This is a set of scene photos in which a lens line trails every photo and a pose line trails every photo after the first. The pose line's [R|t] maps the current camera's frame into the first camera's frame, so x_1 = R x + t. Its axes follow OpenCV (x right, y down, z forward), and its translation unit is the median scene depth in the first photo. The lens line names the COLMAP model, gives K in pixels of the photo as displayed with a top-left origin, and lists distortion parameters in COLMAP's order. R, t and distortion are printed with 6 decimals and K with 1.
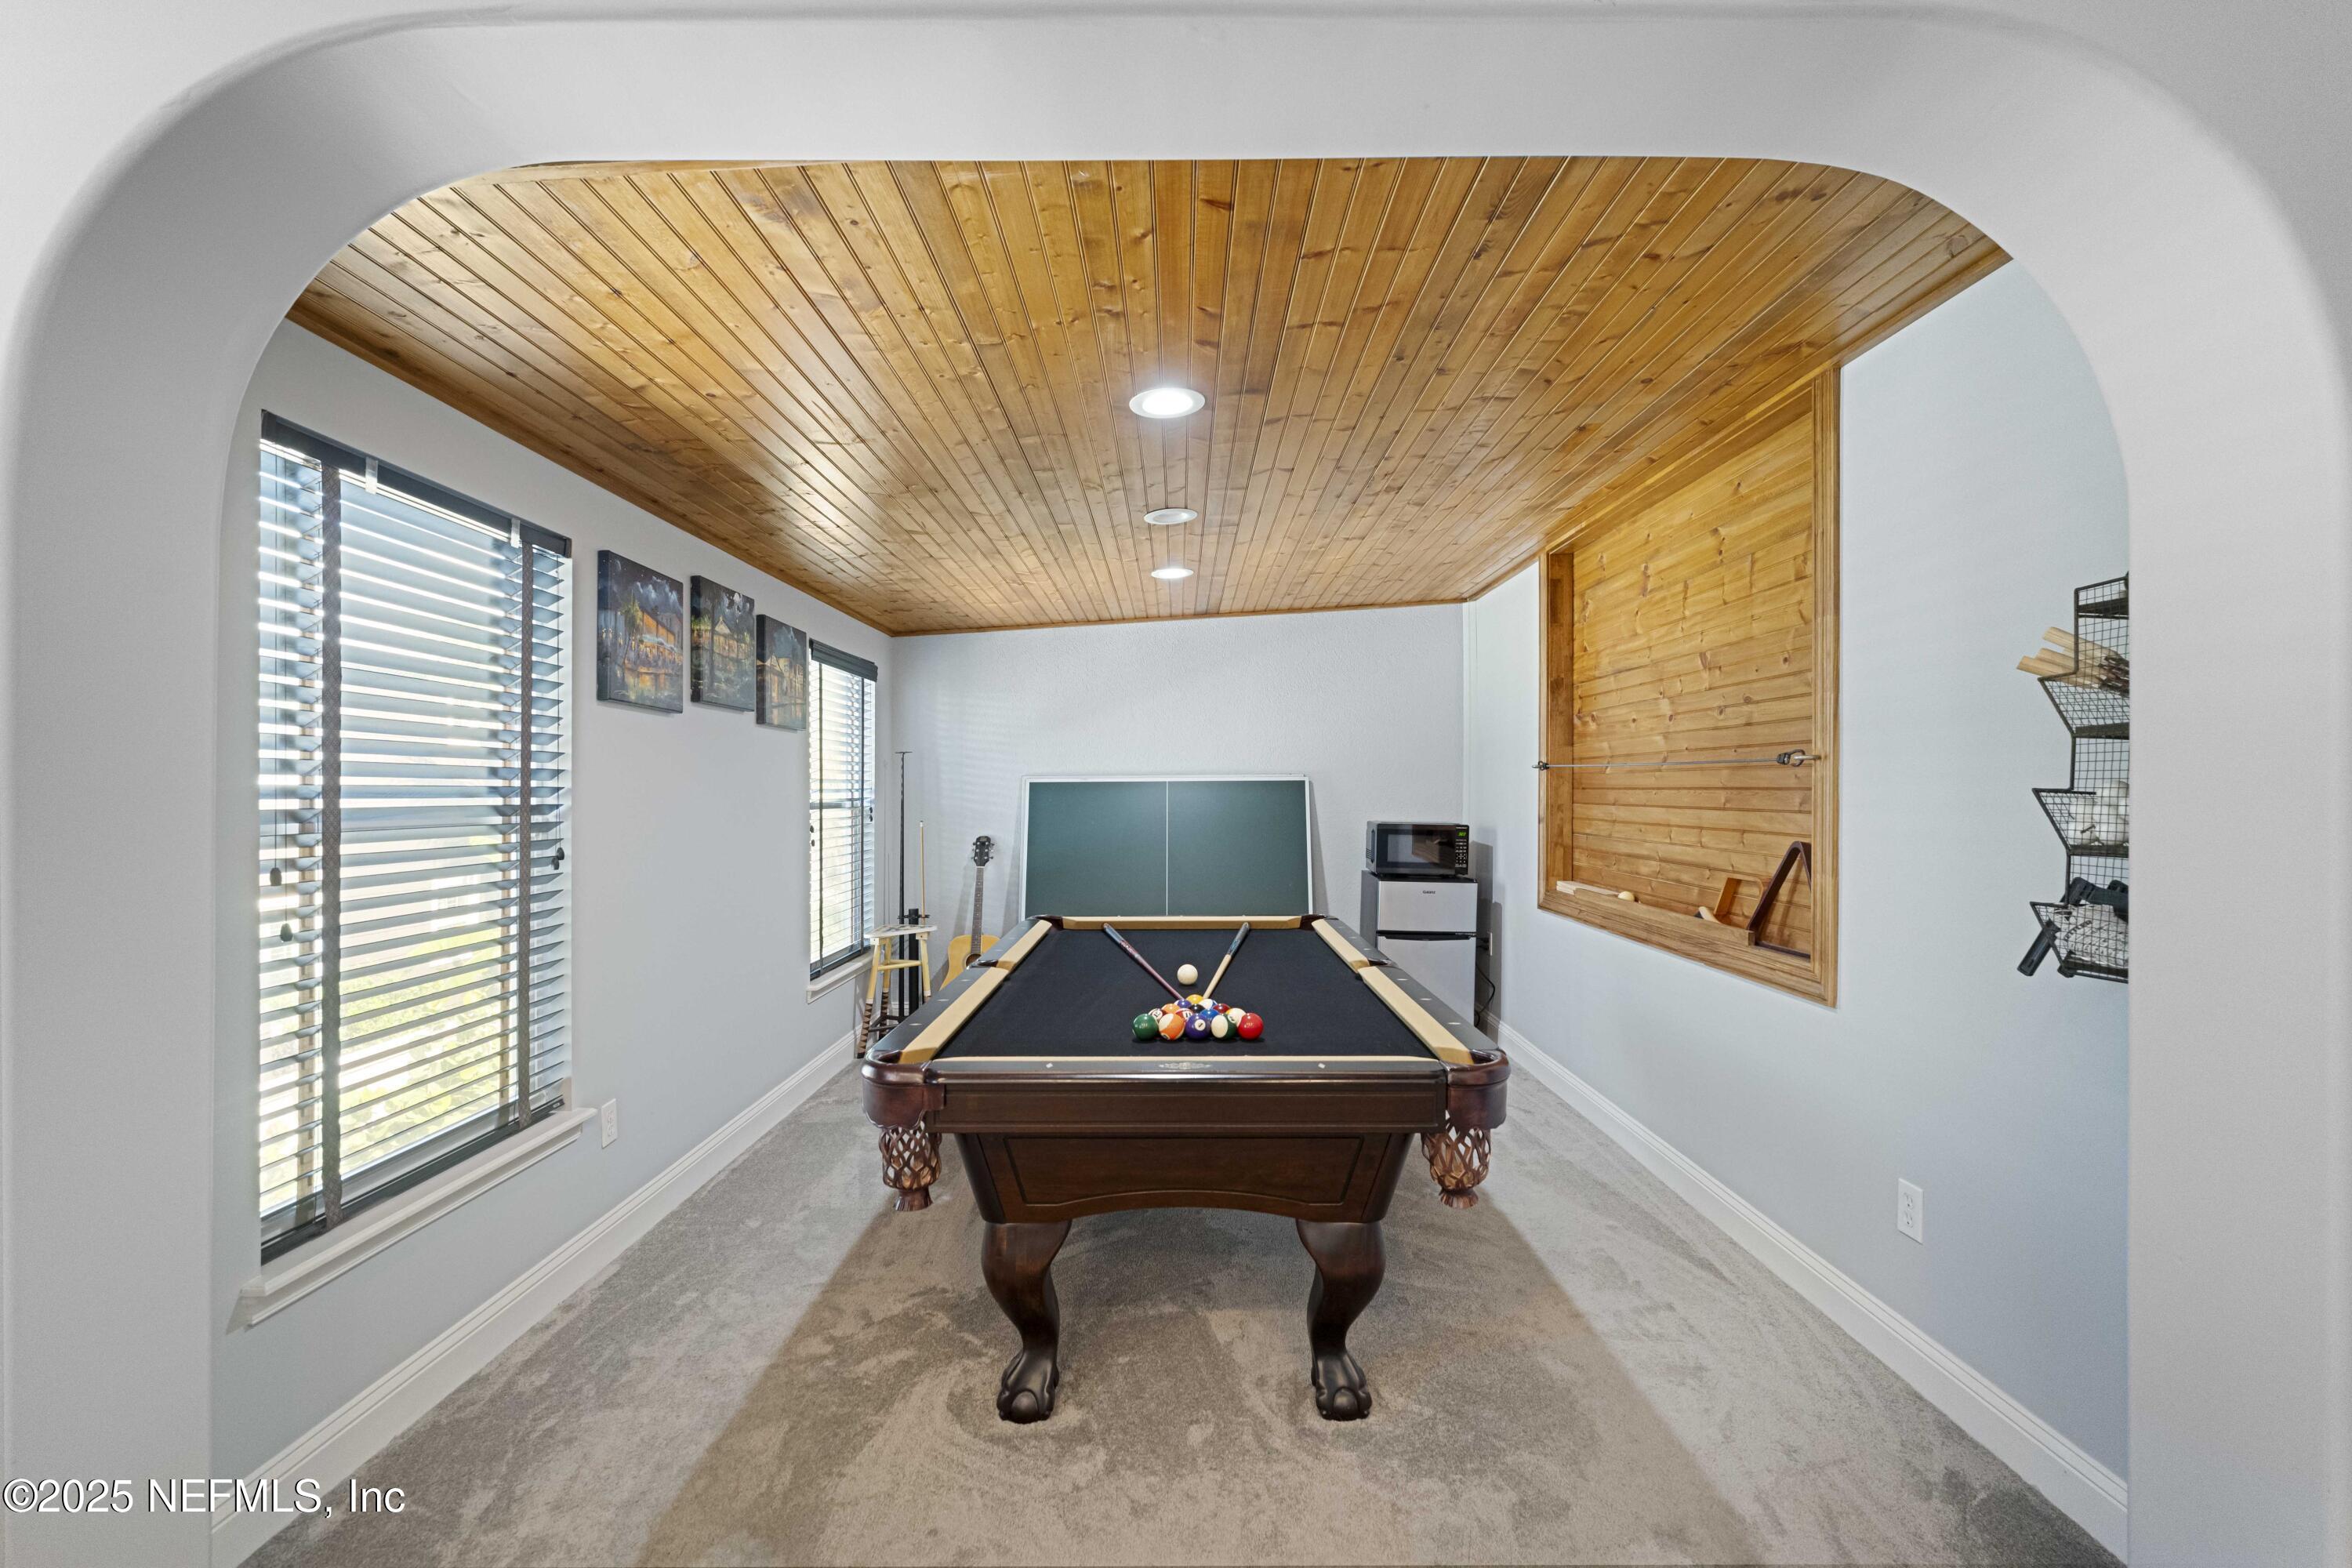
lens RADIAL K [[1025.8, 0, 1184.8], [0, 1025.8, 786.6], [0, 0, 1]] dist [0.001331, 0.000126]
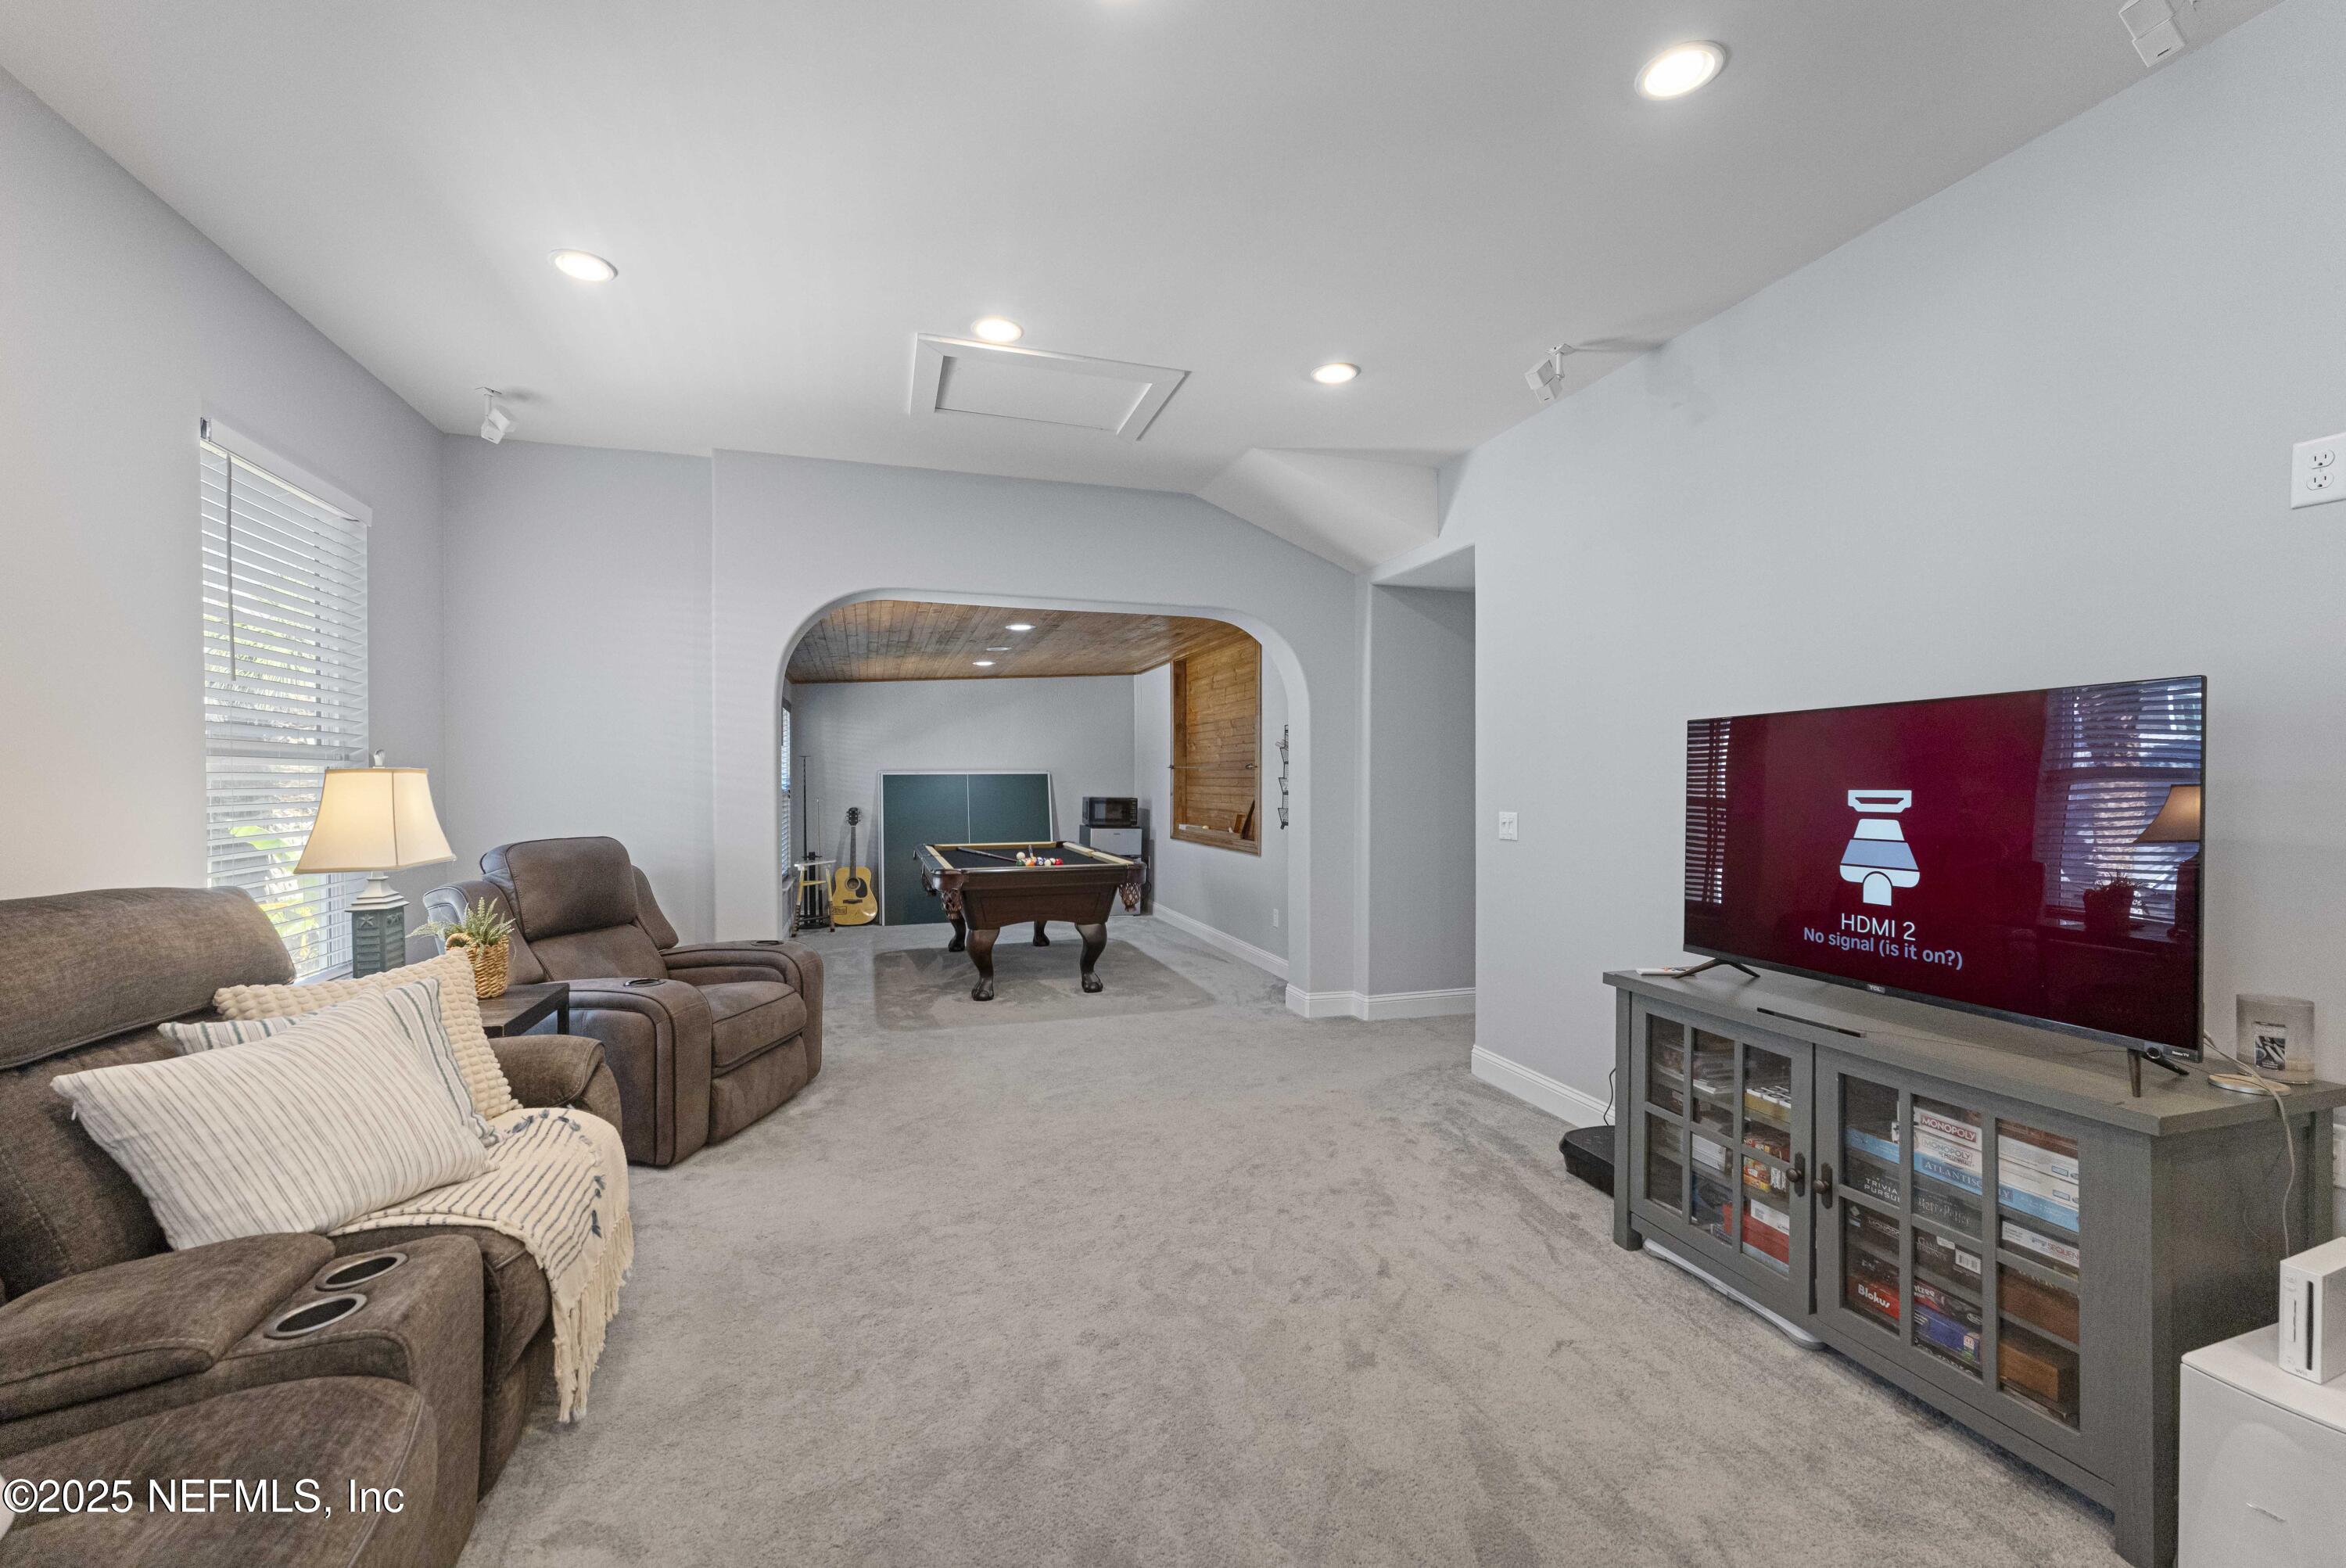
lens RADIAL K [[952.6, 0, 1175.2], [0, 952.6, 782.6], [0, 0, 1]] dist [-0.003700, -0.000073]
pose [[0.953766, -0.002037, 0.300542, -0.202387], [0.000384, 0.999984, 0.005560, 0.000726], [-0.300549, -0.005188, 0.953752, -0.767599]]
